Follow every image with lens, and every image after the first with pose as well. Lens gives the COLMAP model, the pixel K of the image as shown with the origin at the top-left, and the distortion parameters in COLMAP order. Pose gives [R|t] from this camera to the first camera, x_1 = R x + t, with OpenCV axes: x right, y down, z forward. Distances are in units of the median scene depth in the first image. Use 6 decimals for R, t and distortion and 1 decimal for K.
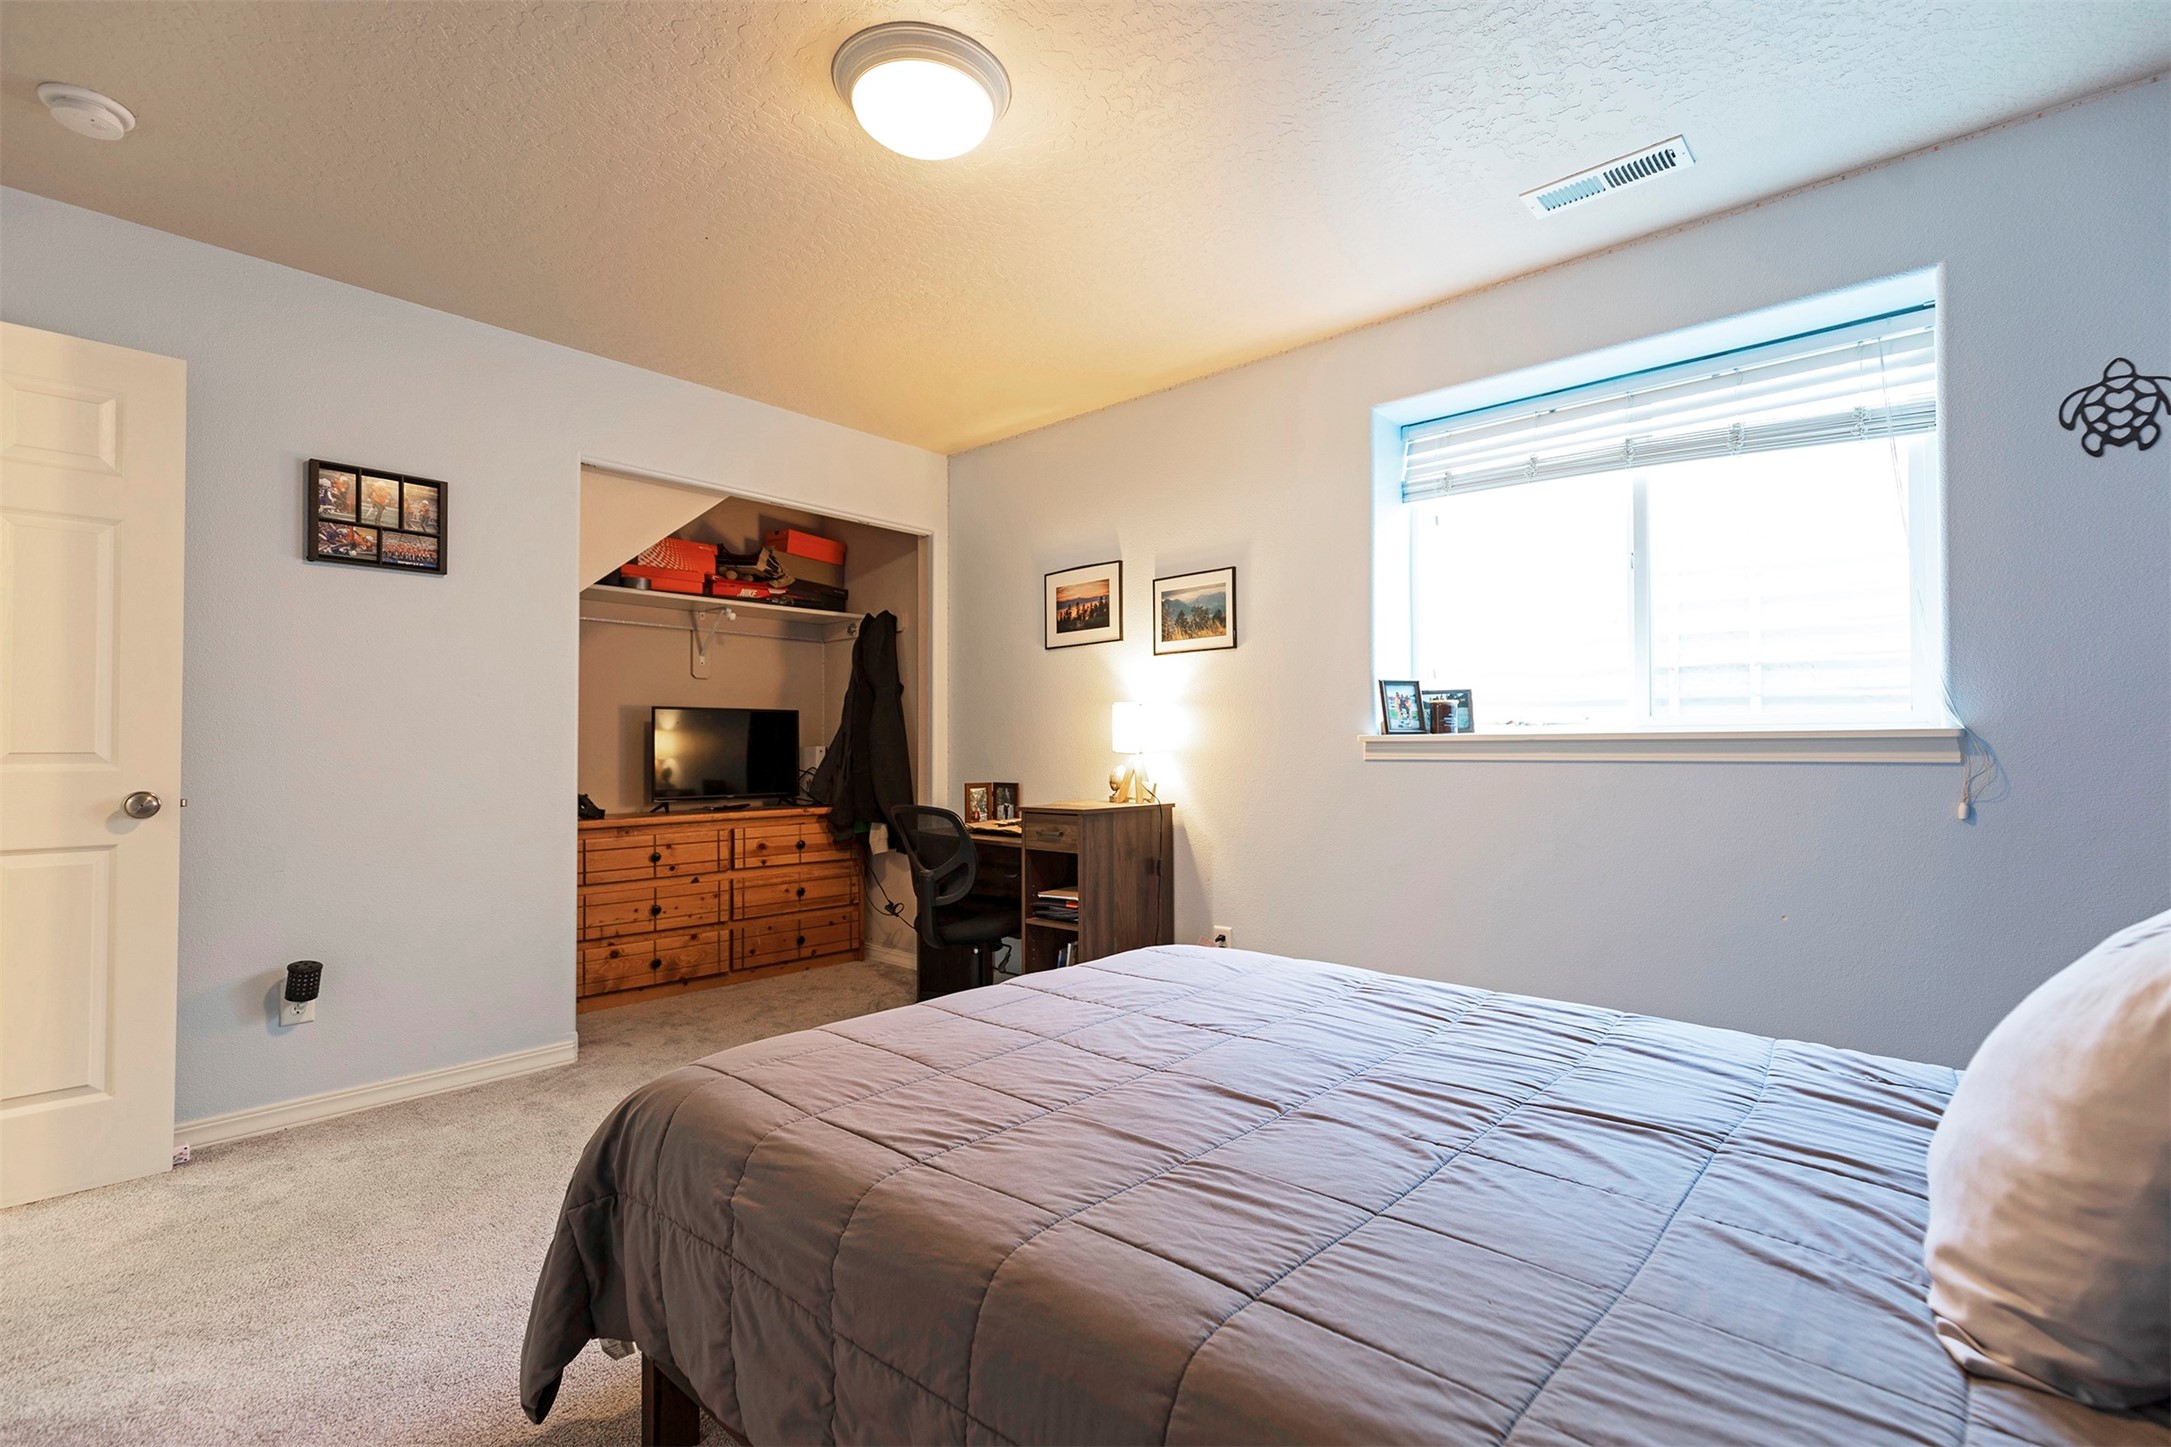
lens RADIAL K [[977.6, 0, 1093.9], [0, 977.6, 737.9], [0, 0, 1]] dist [0.010894, -0.004073]
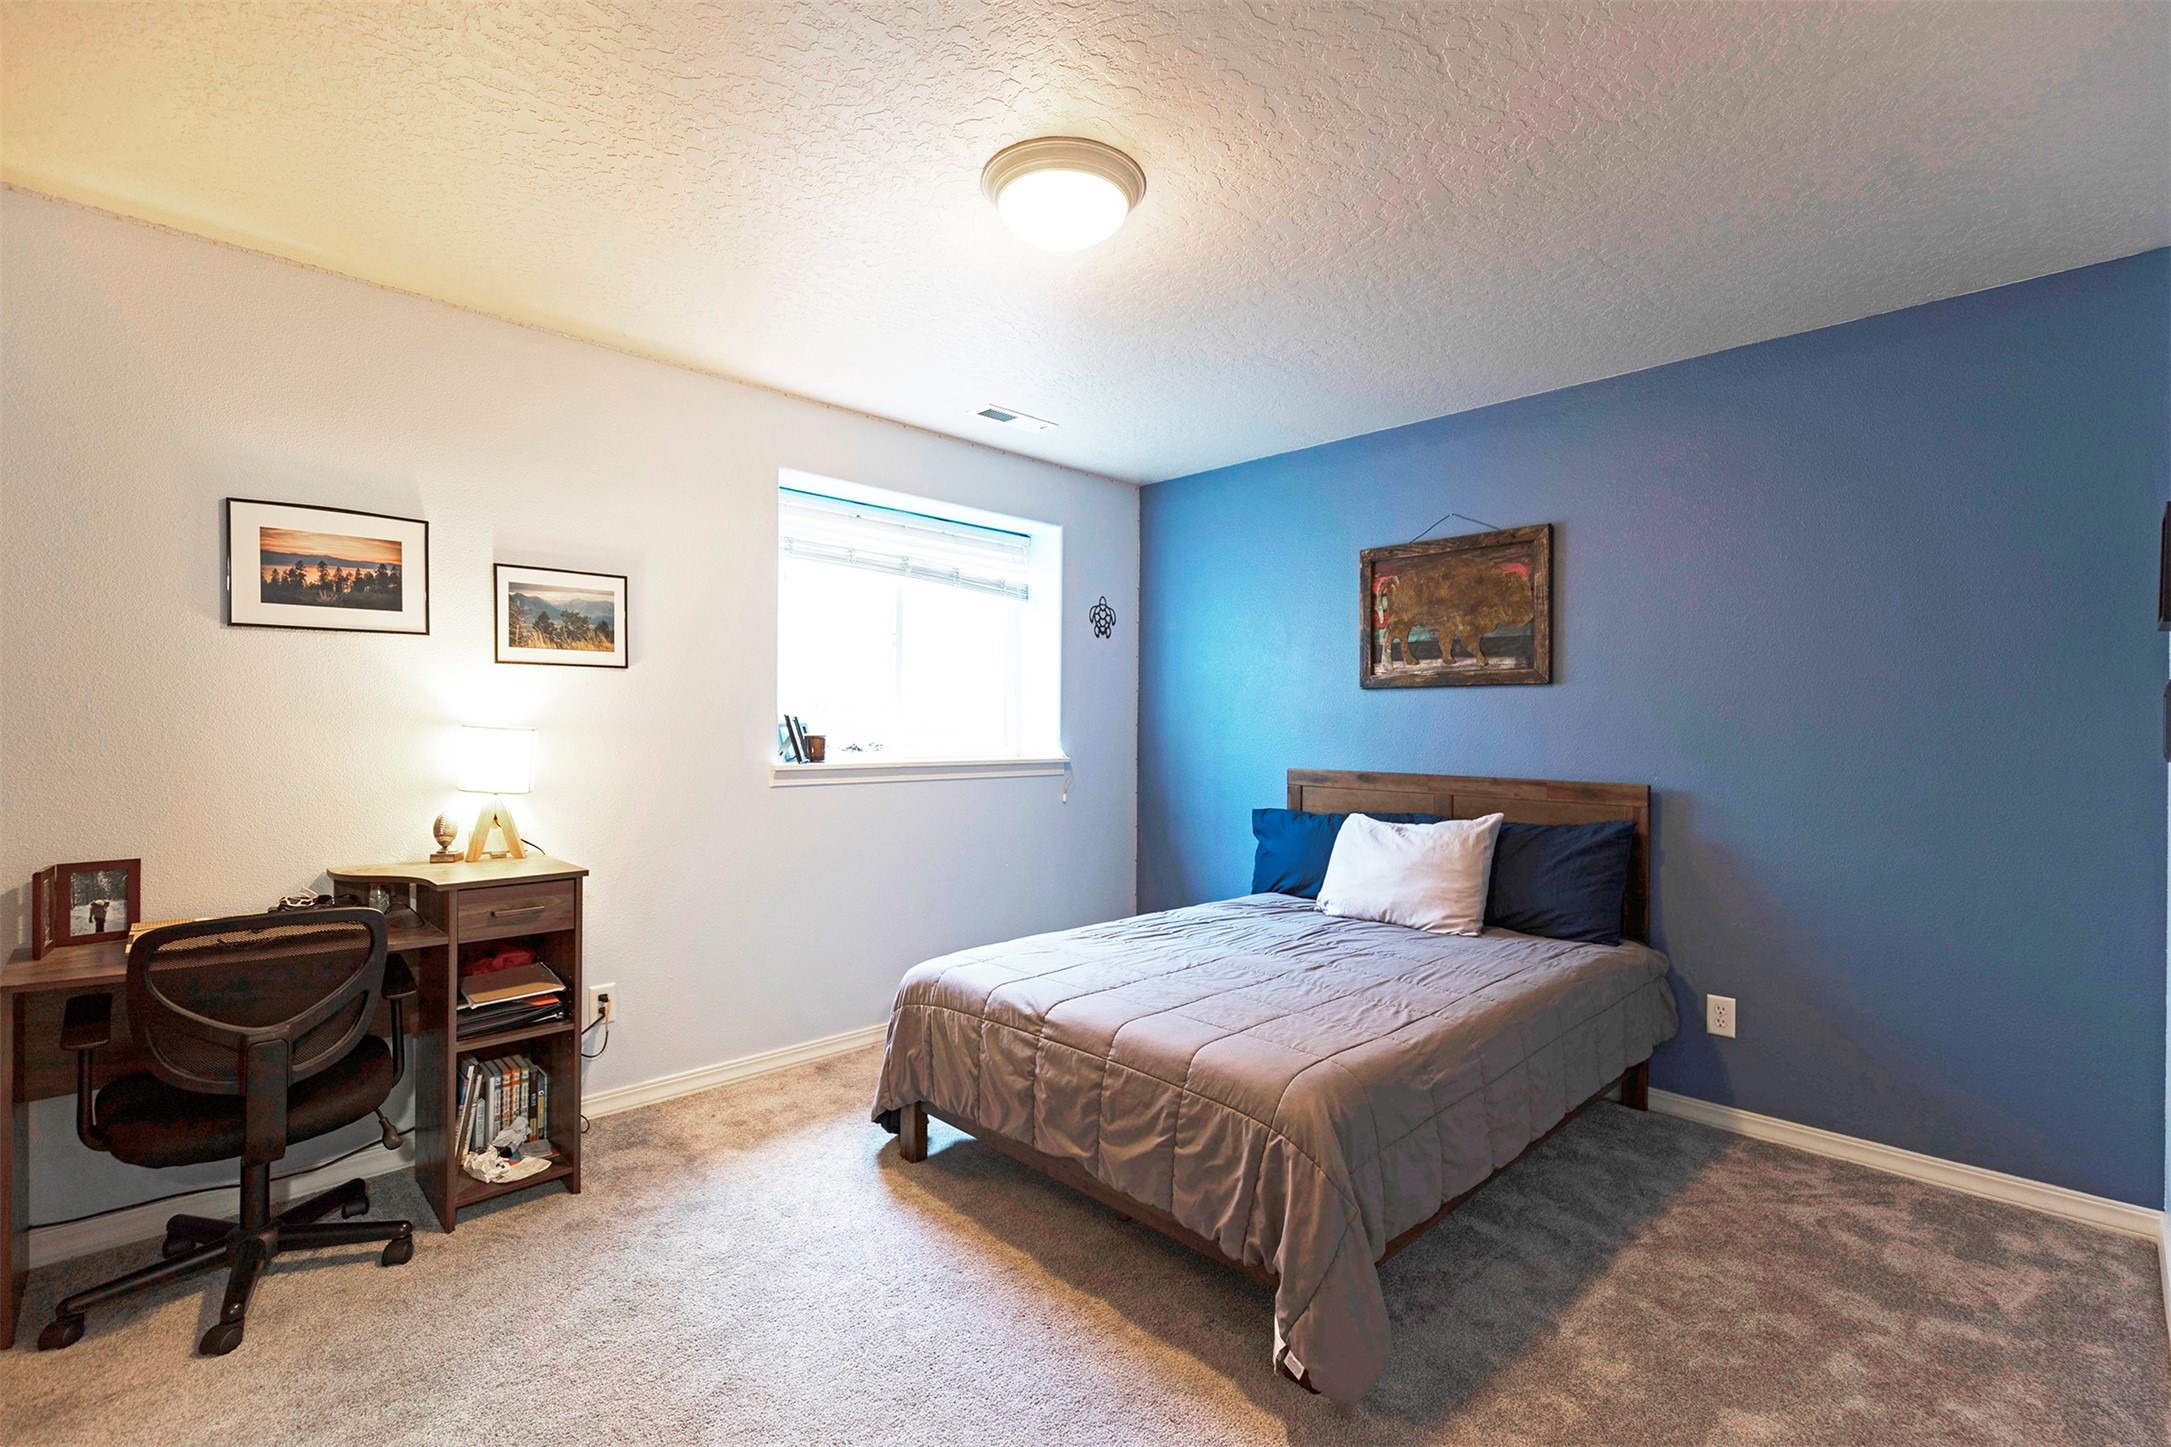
lens RADIAL K [[977.6, 0, 1093.0], [0, 977.6, 724.1], [0, 0, 1]] dist [0.010894, -0.004073]
pose [[0.050285, 0.008754, 0.998697, -0.697030], [-0.017808, 0.999810, -0.007867, -0.039673], [-0.998576, -0.017390, 0.050432, 0.506864]]
